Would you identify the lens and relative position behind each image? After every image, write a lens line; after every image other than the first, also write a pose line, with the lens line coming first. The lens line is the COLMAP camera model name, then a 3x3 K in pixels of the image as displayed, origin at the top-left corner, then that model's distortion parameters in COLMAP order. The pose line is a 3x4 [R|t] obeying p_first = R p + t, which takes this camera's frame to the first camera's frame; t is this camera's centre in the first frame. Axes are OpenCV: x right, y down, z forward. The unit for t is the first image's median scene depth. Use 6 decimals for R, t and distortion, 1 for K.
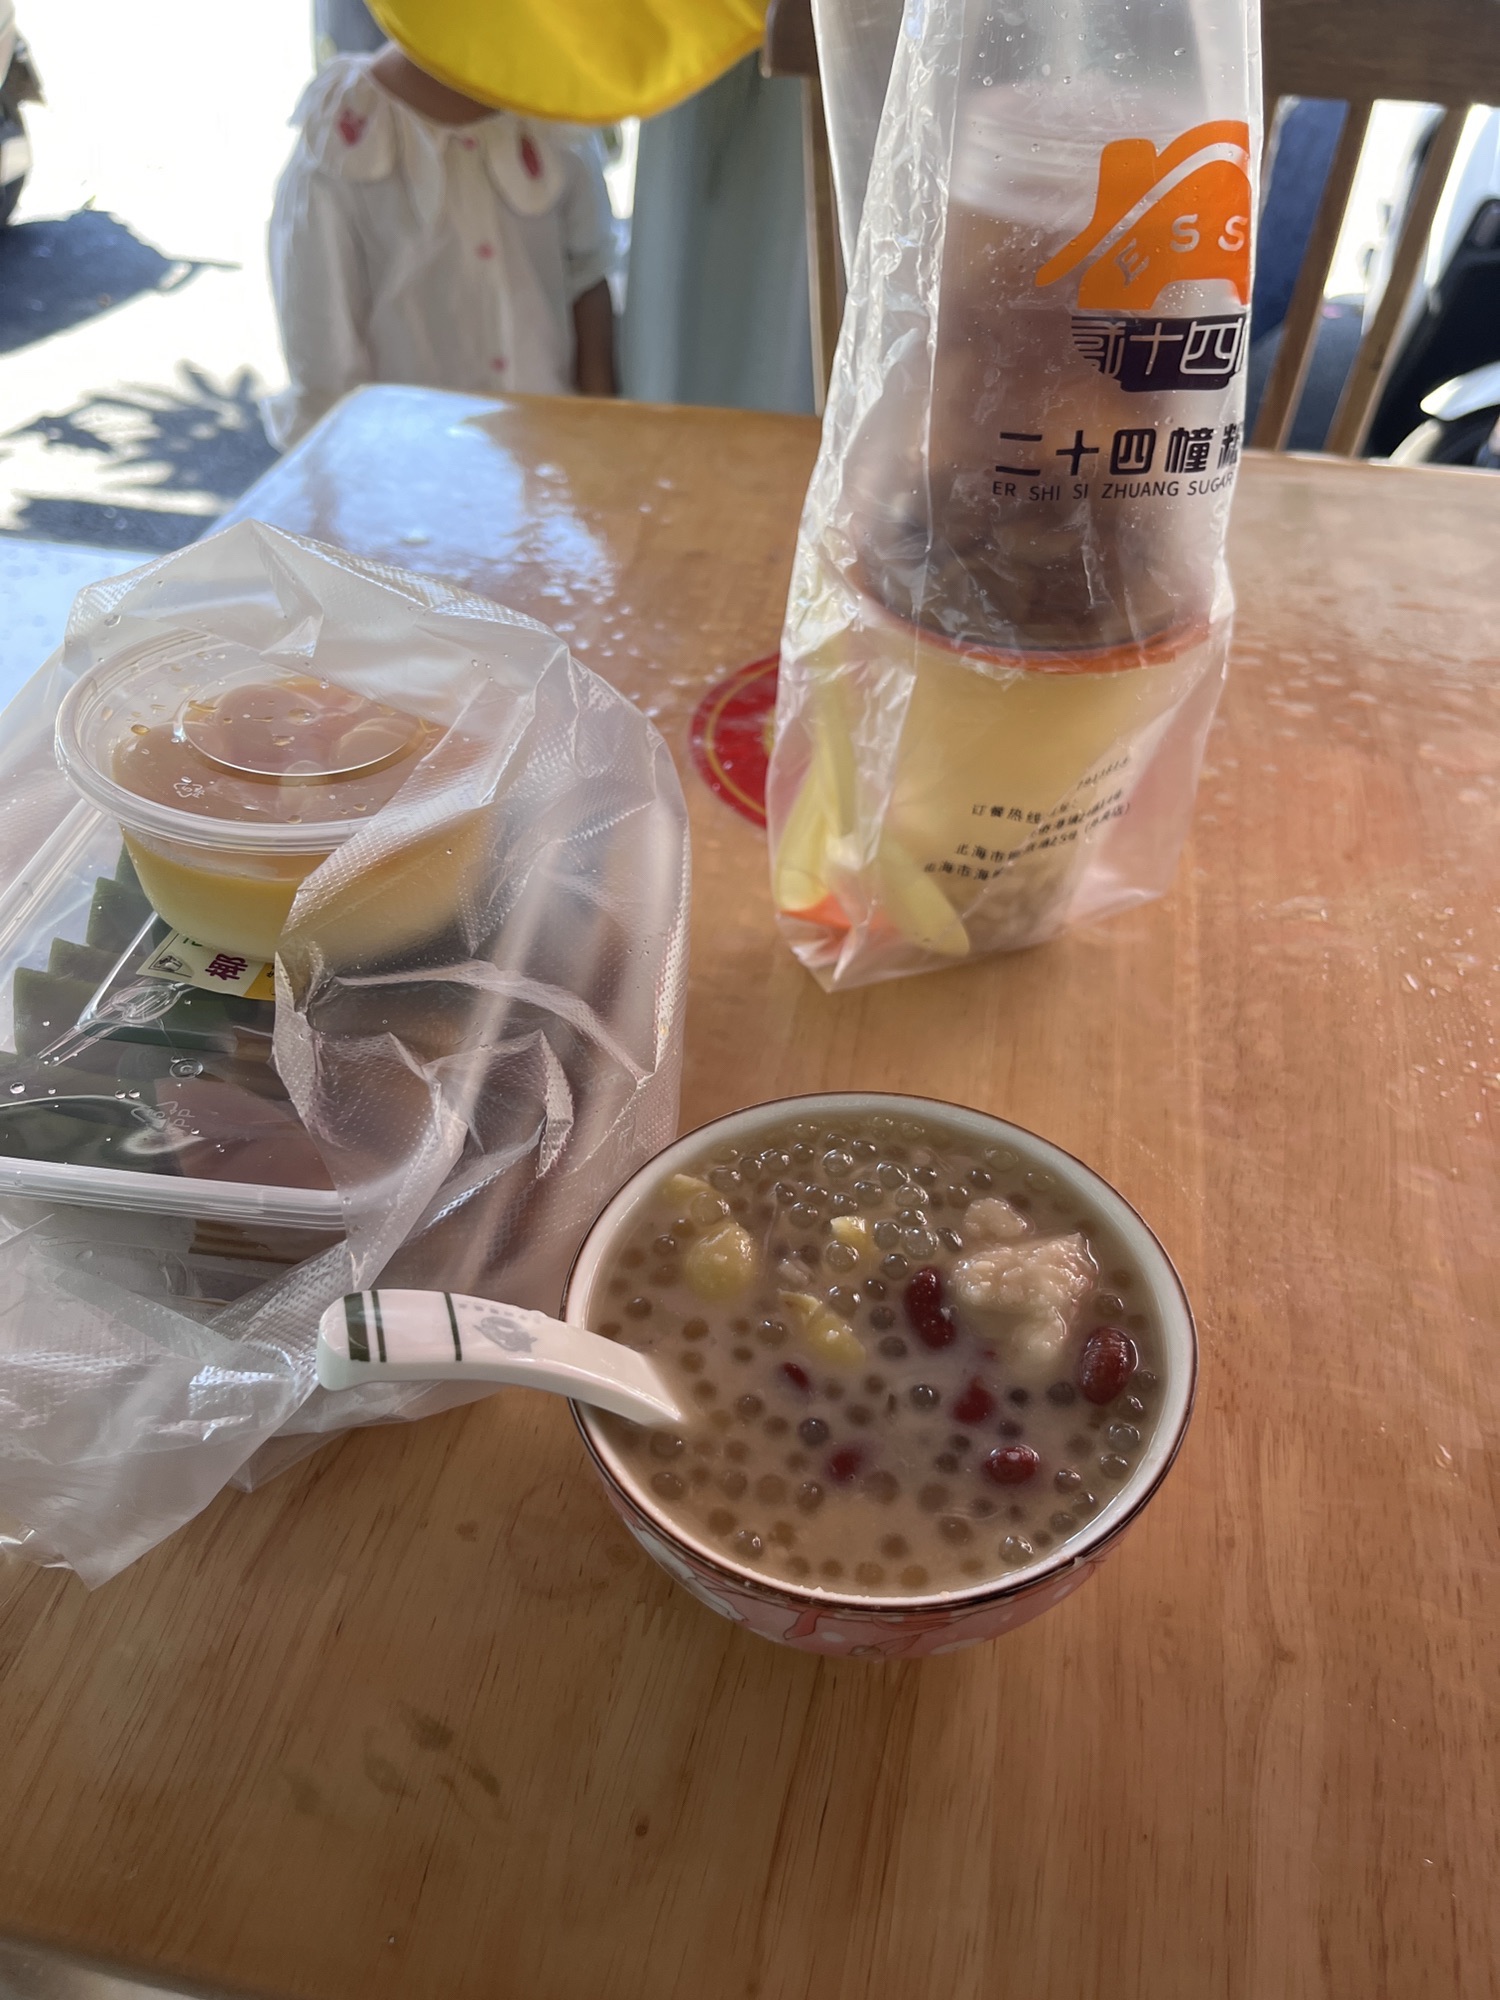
lens RADIAL K [[1527.9, 0, 750.0], [0, 1527.9, 1000.0], [0, 0, 1]] dist [0.096719, -0.221564]
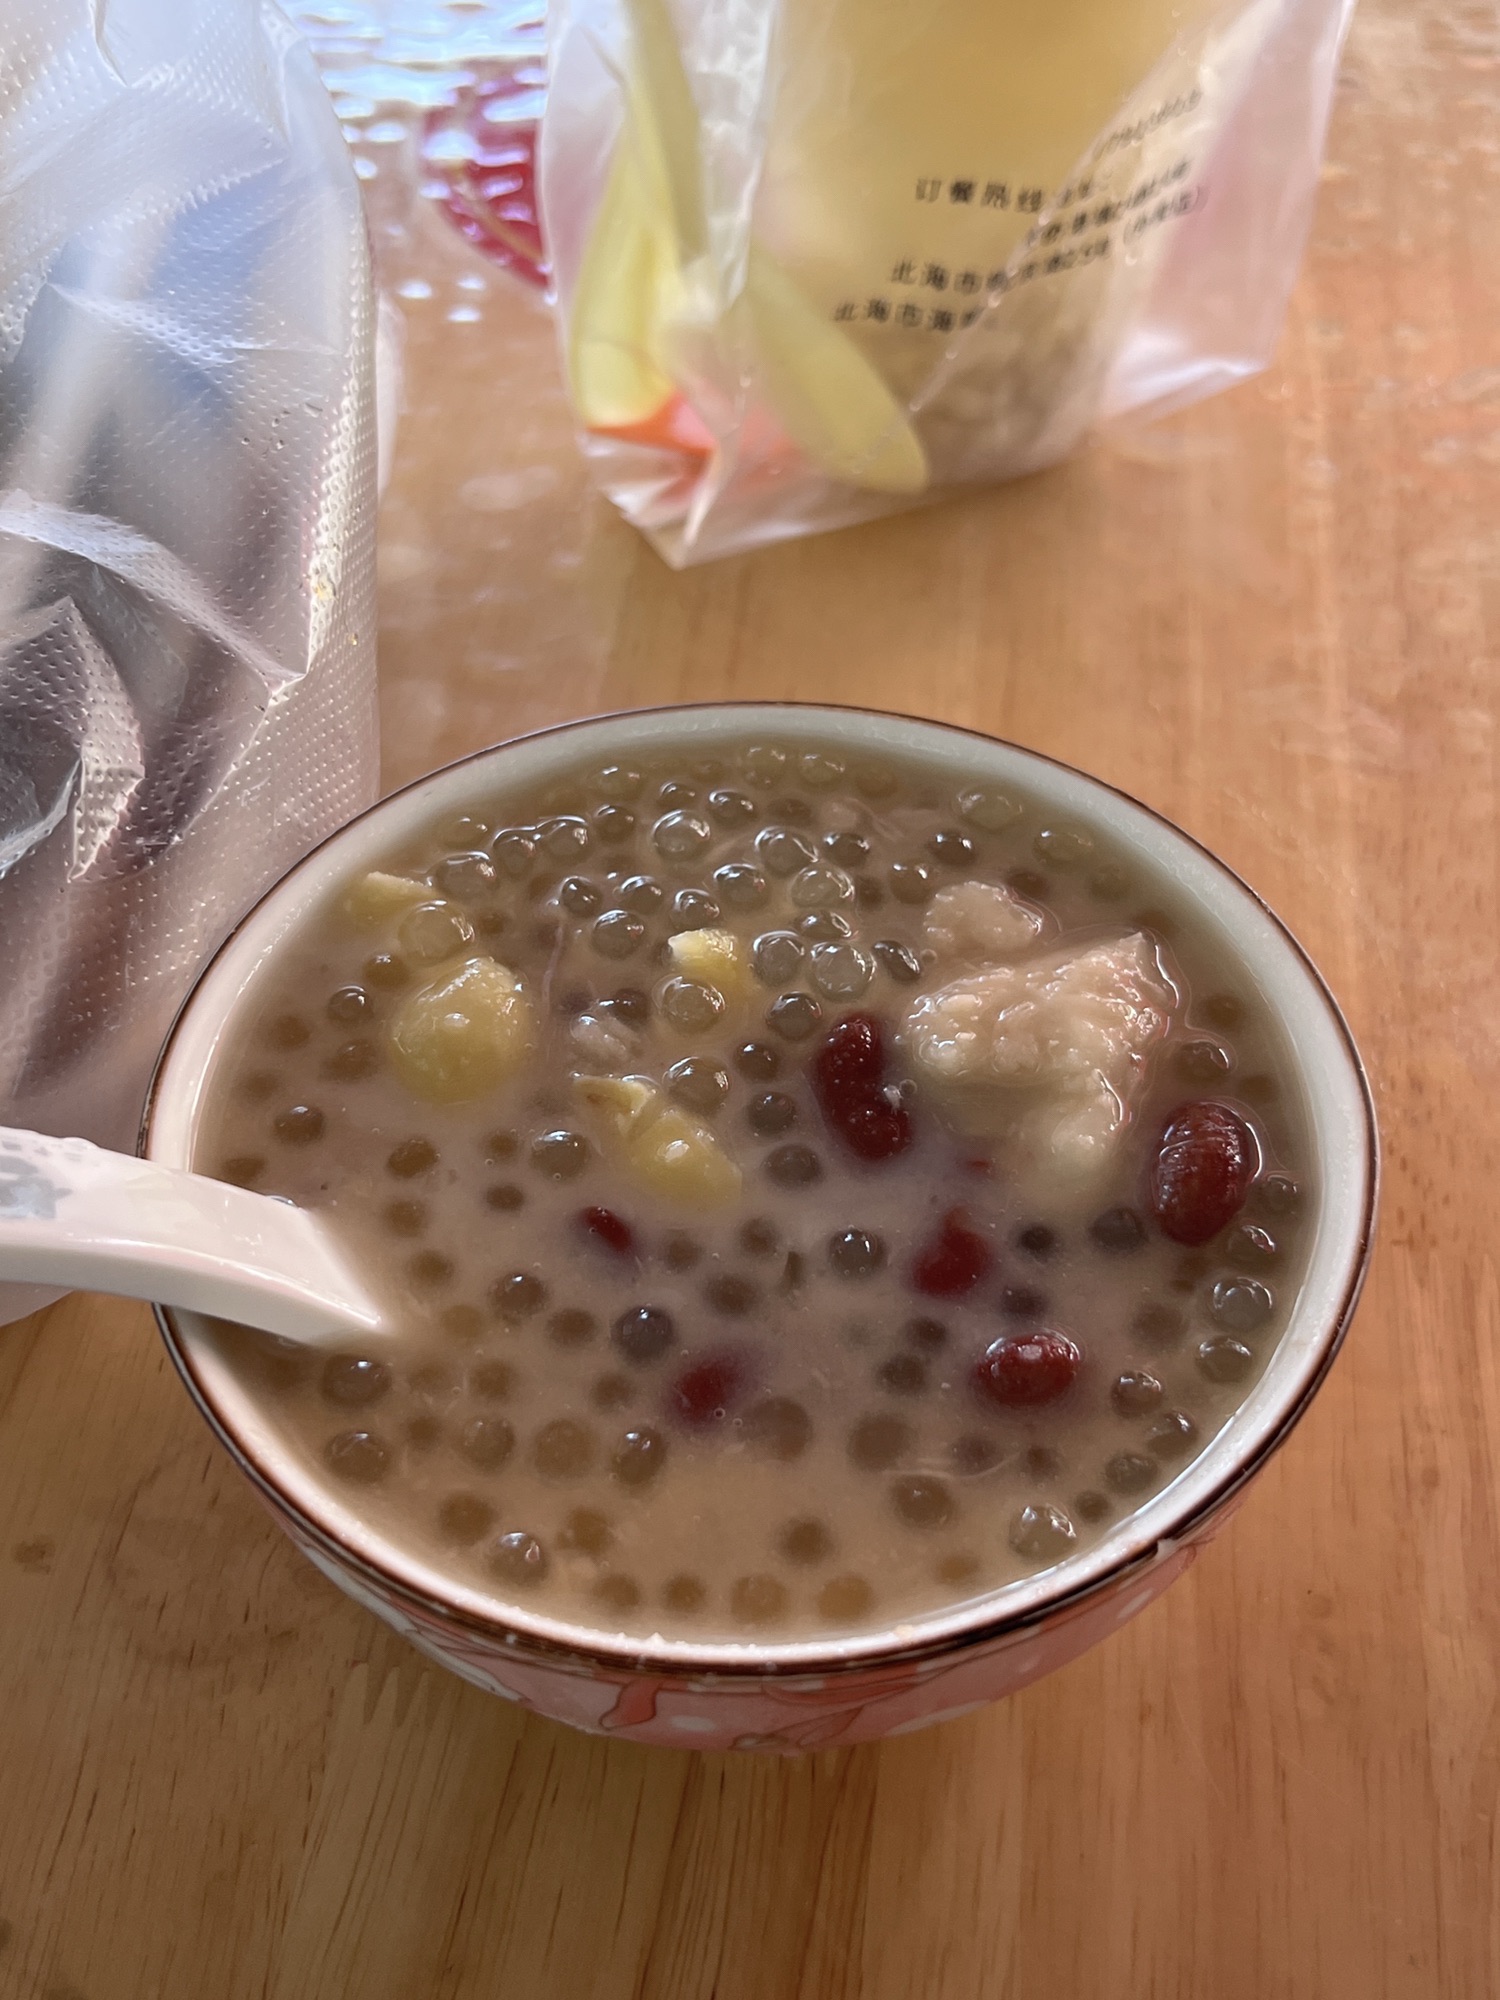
lens RADIAL K [[2108.0, 0, 750.0], [0, 2108.0, 1000.0], [0, 0, 1]] dist [0.192673, -0.669247]
pose [[0.997532, -0.060704, 0.035294, 0.053825], [0.056167, 0.991453, 0.117753, 0.081538], [-0.042141, -0.115480, 0.992415, 0.282557]]
